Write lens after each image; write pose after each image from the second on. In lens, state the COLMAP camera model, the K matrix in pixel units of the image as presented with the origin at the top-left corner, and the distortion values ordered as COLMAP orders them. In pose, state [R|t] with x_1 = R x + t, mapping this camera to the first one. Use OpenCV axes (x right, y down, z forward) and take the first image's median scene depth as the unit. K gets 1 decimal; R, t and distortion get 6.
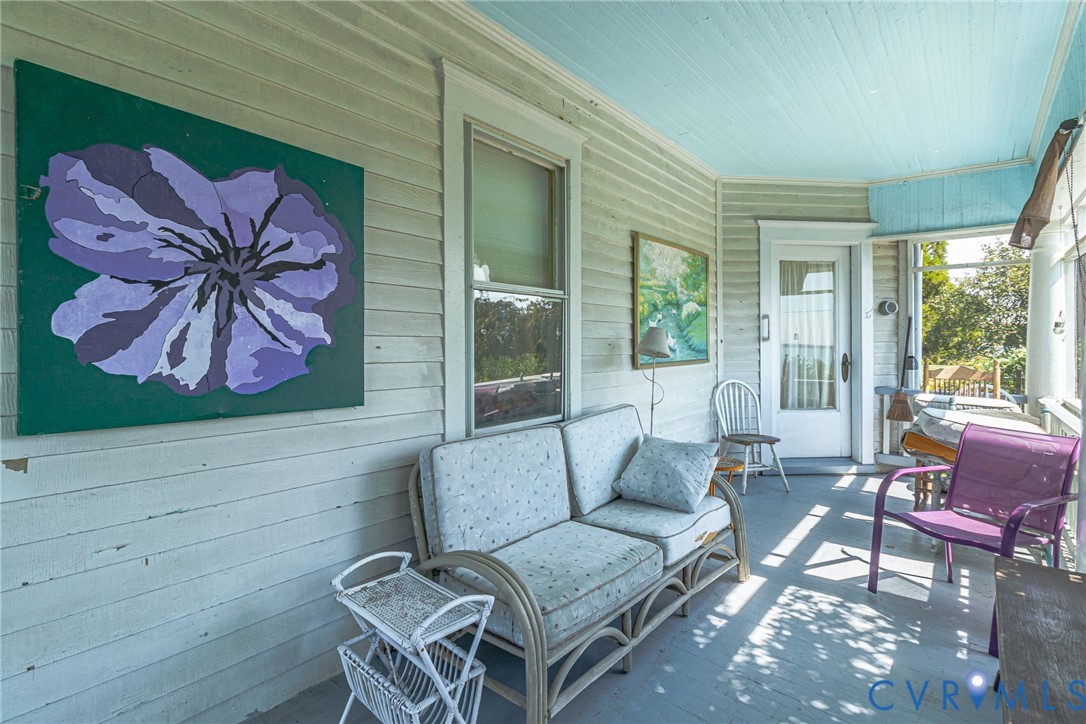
lens RADIAL K [[514.7, 0, 549.4], [0, 514.7, 357.2], [0, 0, 1]] dist [0.003453, 0.000007]
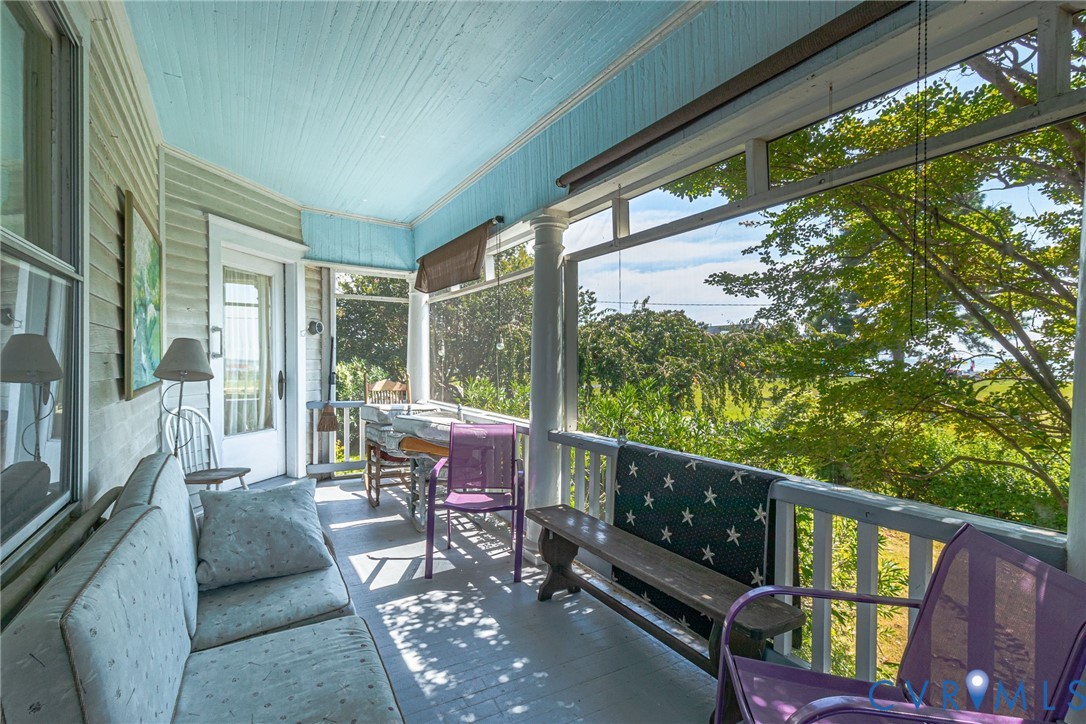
lens RADIAL K [[514.7, 0, 549.4], [0, 514.7, 357.2], [0, 0, 1]] dist [0.003453, 0.000007]
pose [[0.312890, 0.010297, 0.949734, -0.254727], [0.017683, 0.999705, -0.016665, -0.009544], [-0.949625, 0.022009, 0.312615, 0.249927]]
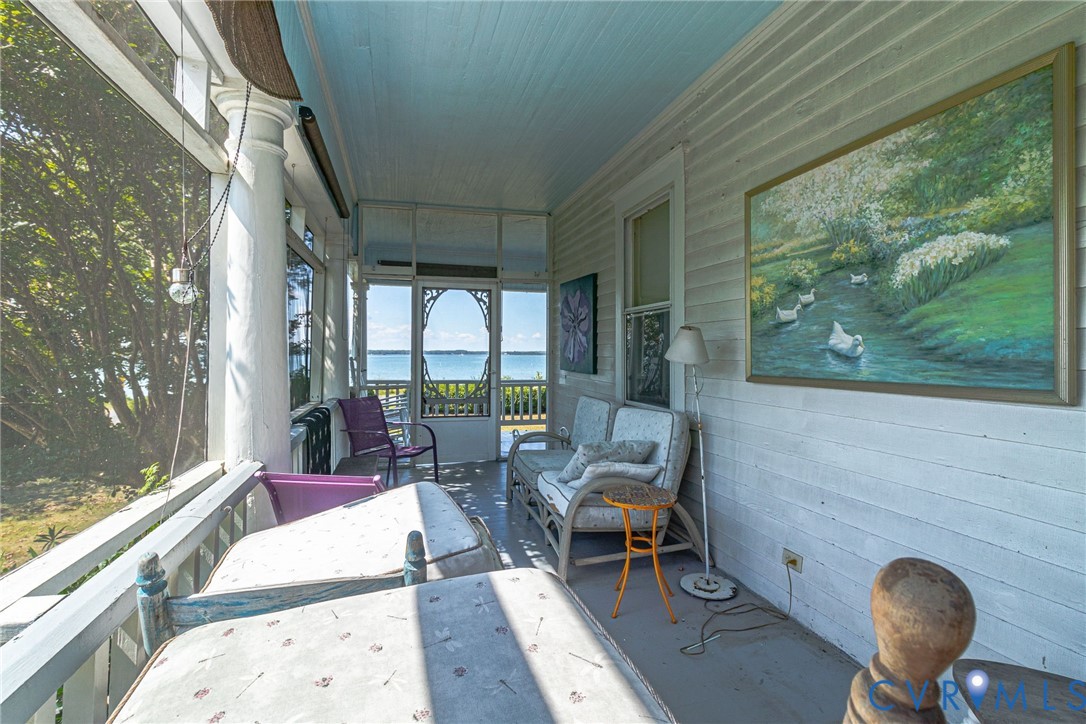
lens RADIAL K [[514.7, 0, 549.4], [0, 514.7, 357.2], [0, 0, 1]] dist [0.003453, 0.000007]
pose [[-0.566932, 0.024891, -0.823388, 0.829737], [-0.006042, 0.999391, 0.034371, -0.029957], [0.823742, 0.024461, -0.566436, 1.055491]]
